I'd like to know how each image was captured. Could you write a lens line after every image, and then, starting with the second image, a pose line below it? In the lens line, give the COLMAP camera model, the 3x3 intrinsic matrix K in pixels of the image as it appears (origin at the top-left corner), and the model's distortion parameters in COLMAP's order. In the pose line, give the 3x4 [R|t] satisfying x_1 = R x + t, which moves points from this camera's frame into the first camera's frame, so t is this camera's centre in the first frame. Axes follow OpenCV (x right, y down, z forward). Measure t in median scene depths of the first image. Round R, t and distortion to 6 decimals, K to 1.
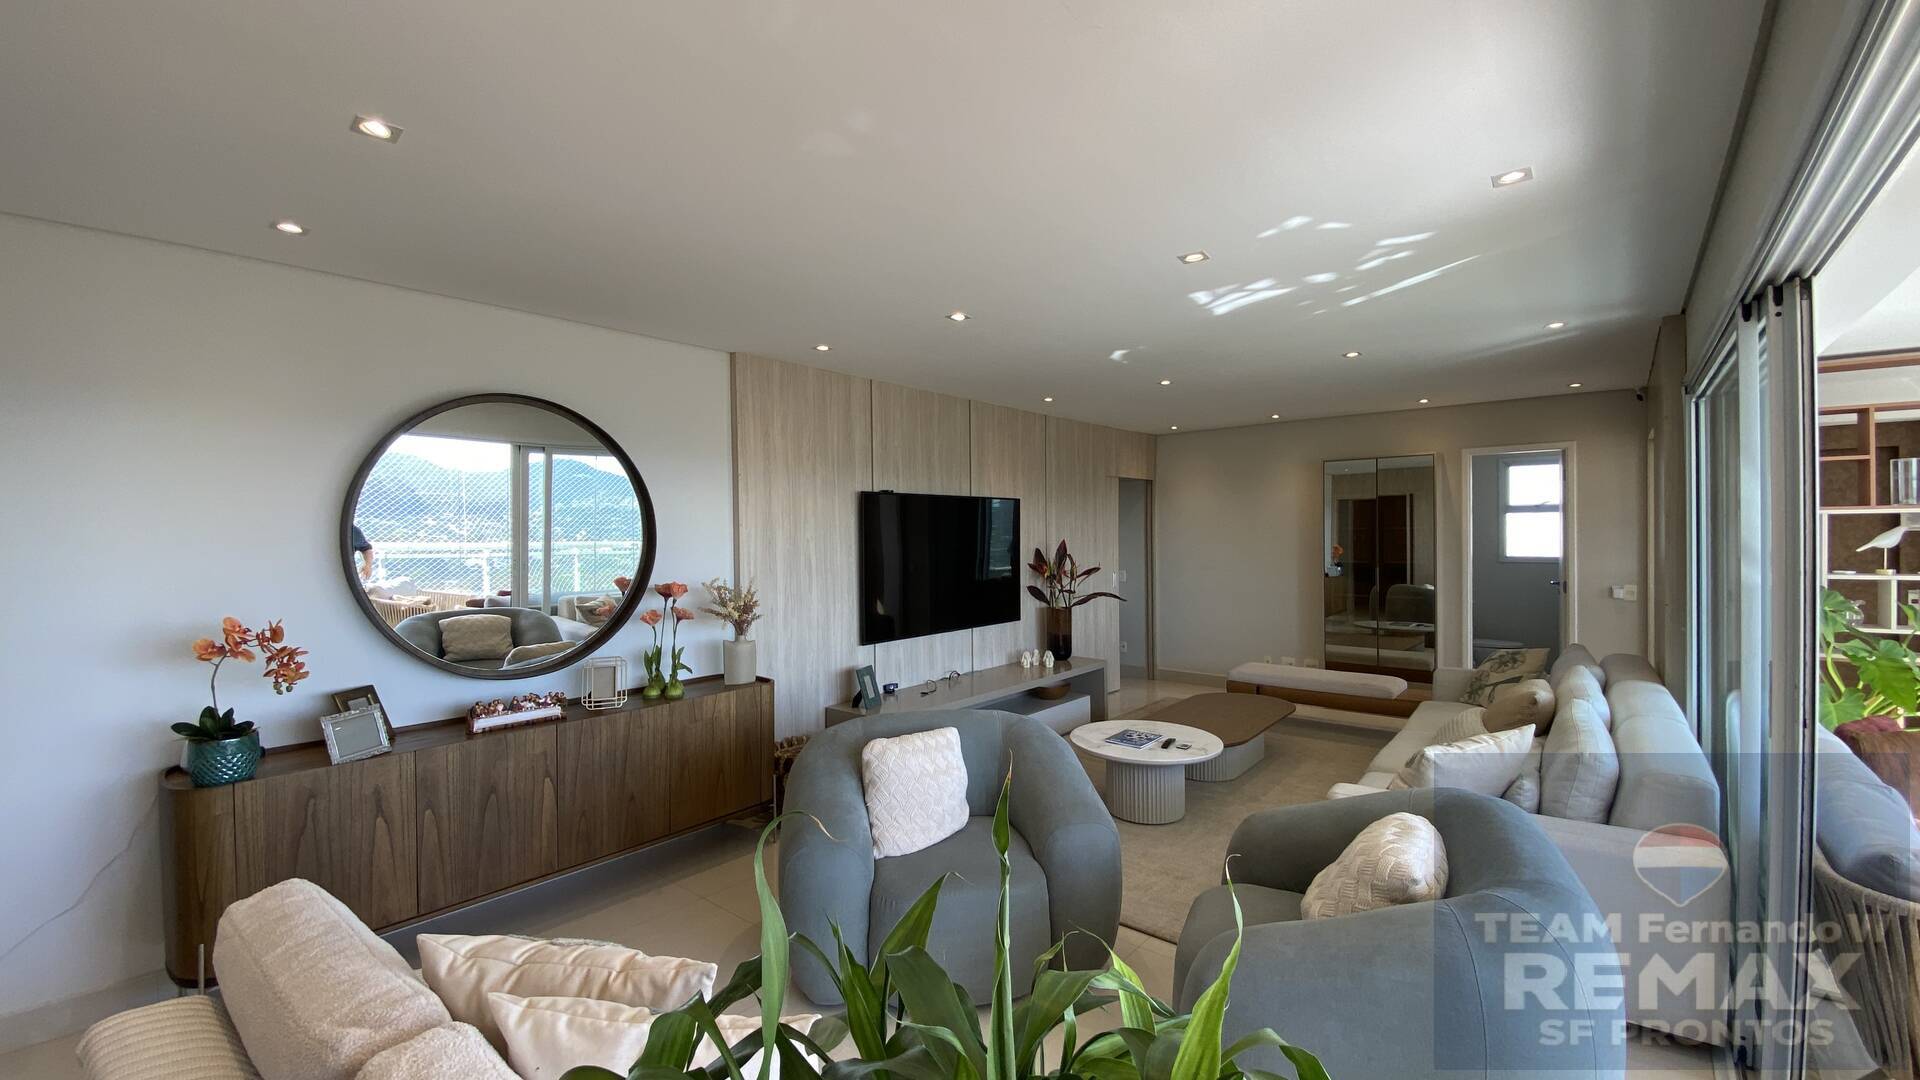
lens RADIAL K [[775.2, 0, 947.2], [0, 775.2, 539.5], [0, 0, 1]] dist [-0.008314, -0.003229]
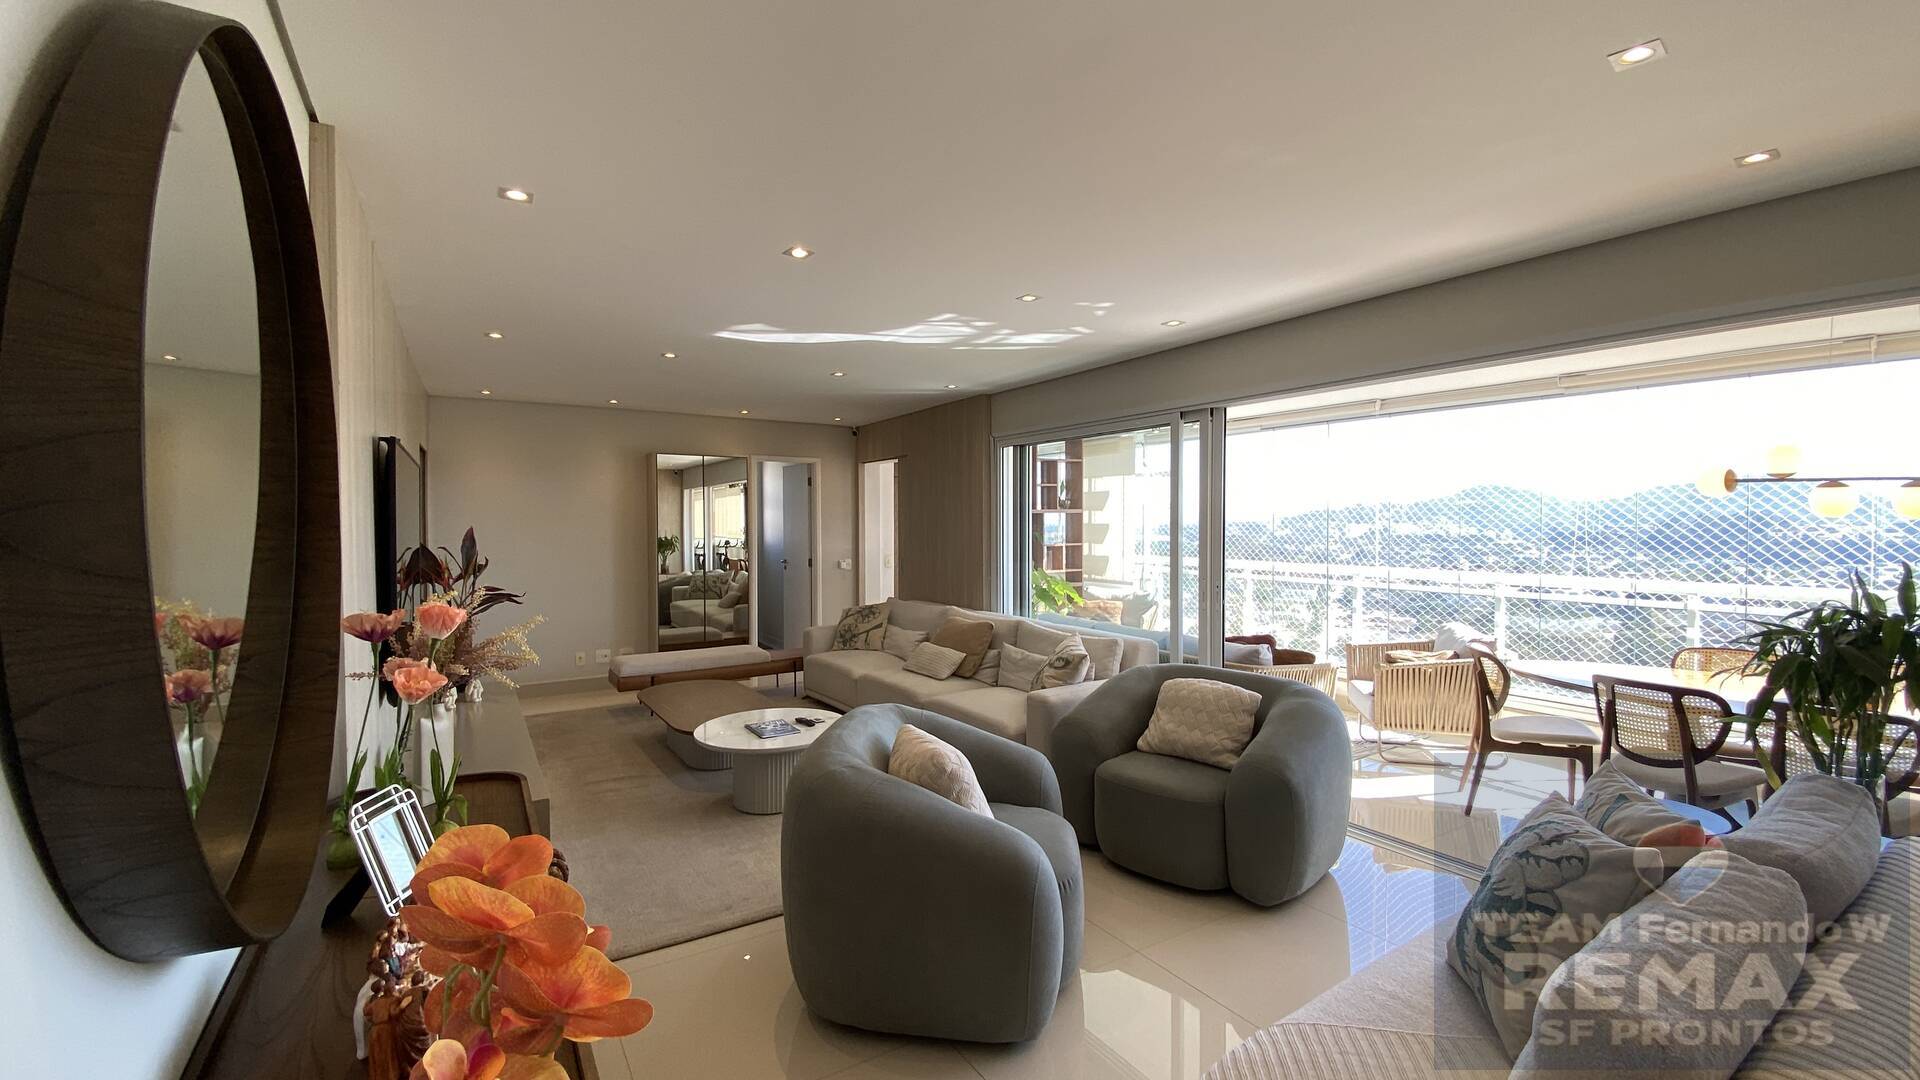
lens RADIAL K [[775.2, 0, 944.3], [0, 775.2, 537.0], [0, 0, 1]] dist [-0.008314, -0.003229]
pose [[0.328566, -0.004789, 0.944469, -0.802411], [0.000995, 0.999988, 0.004724, 0.015376], [-0.944480, -0.000612, 0.328567, 0.626315]]
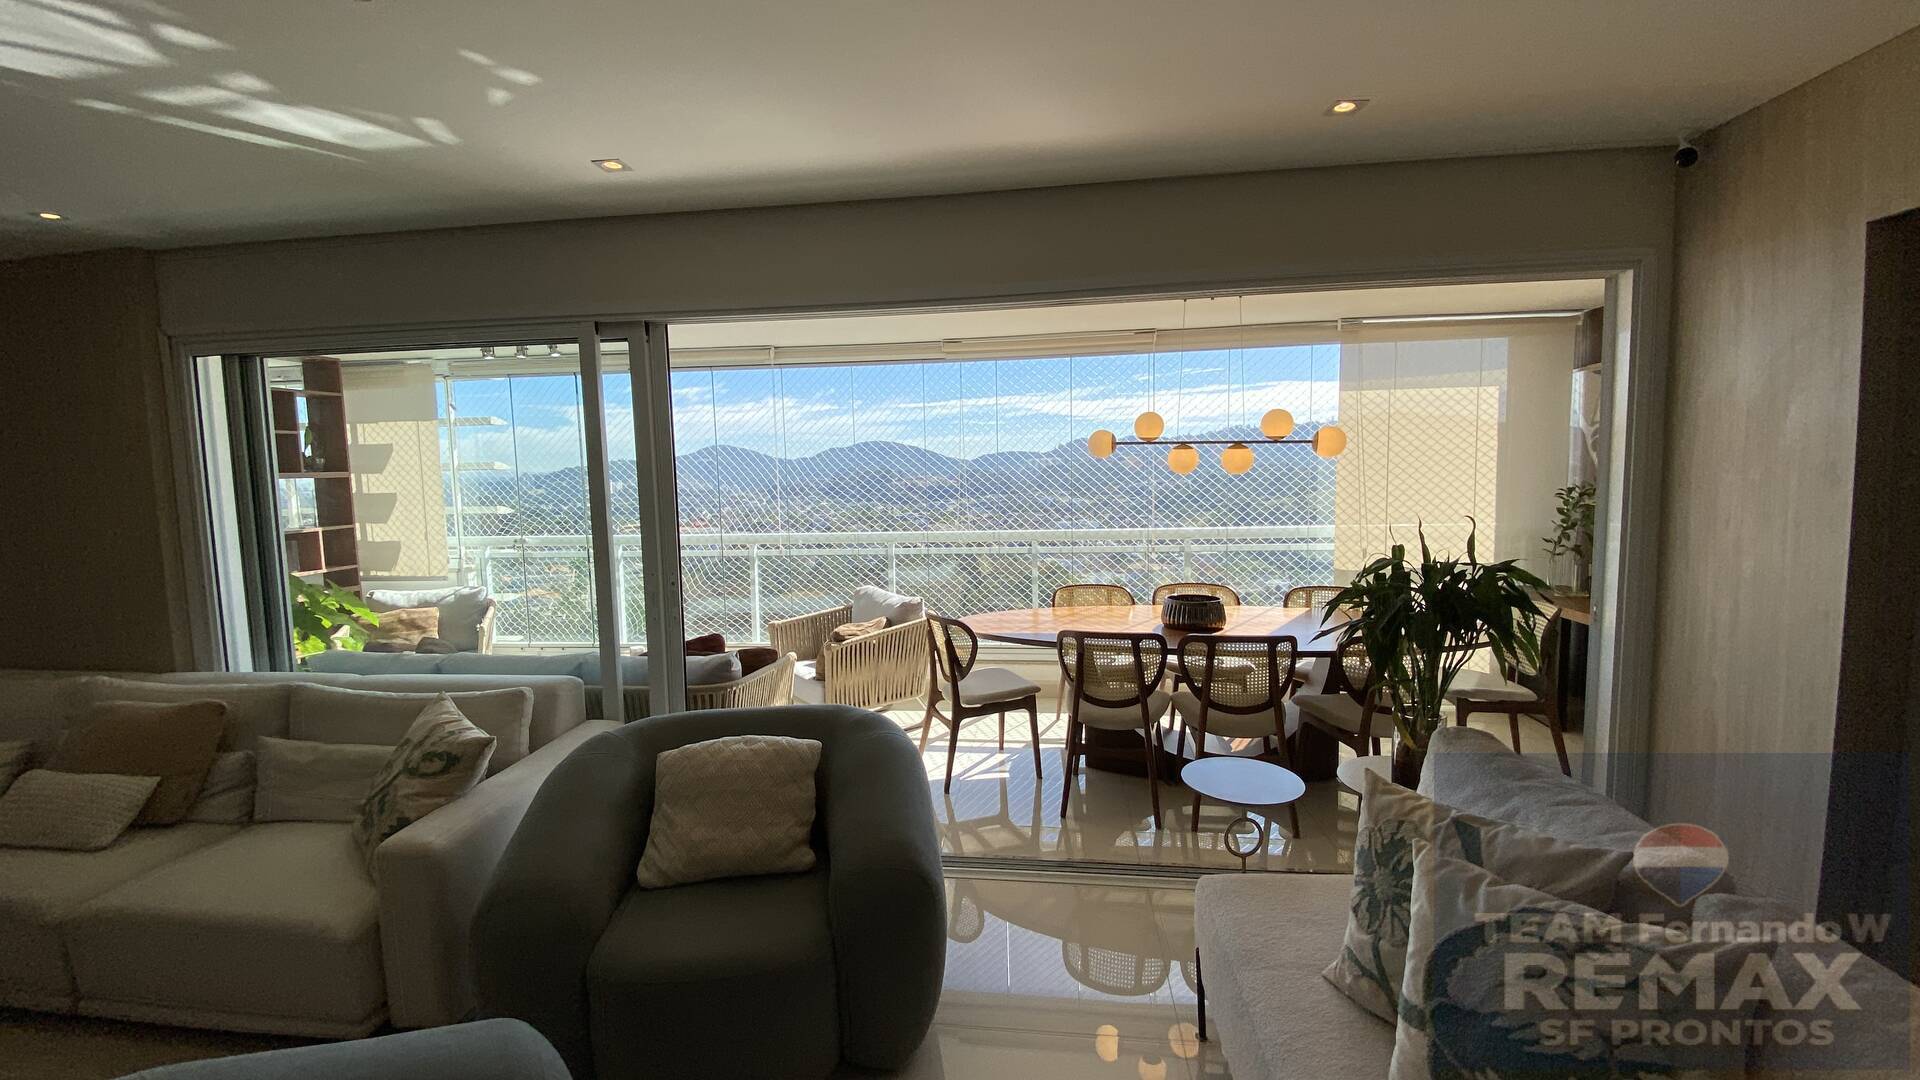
lens RADIAL K [[775.2, 0, 959.0], [0, 775.2, 539.3], [0, 0, 1]] dist [-0.008314, -0.003229]
pose [[-0.544077, -0.047252, 0.837704, -0.333883], [0.030869, 0.996610, 0.076264, -0.005606], [-0.838467, 0.067353, -0.540774, 0.837835]]
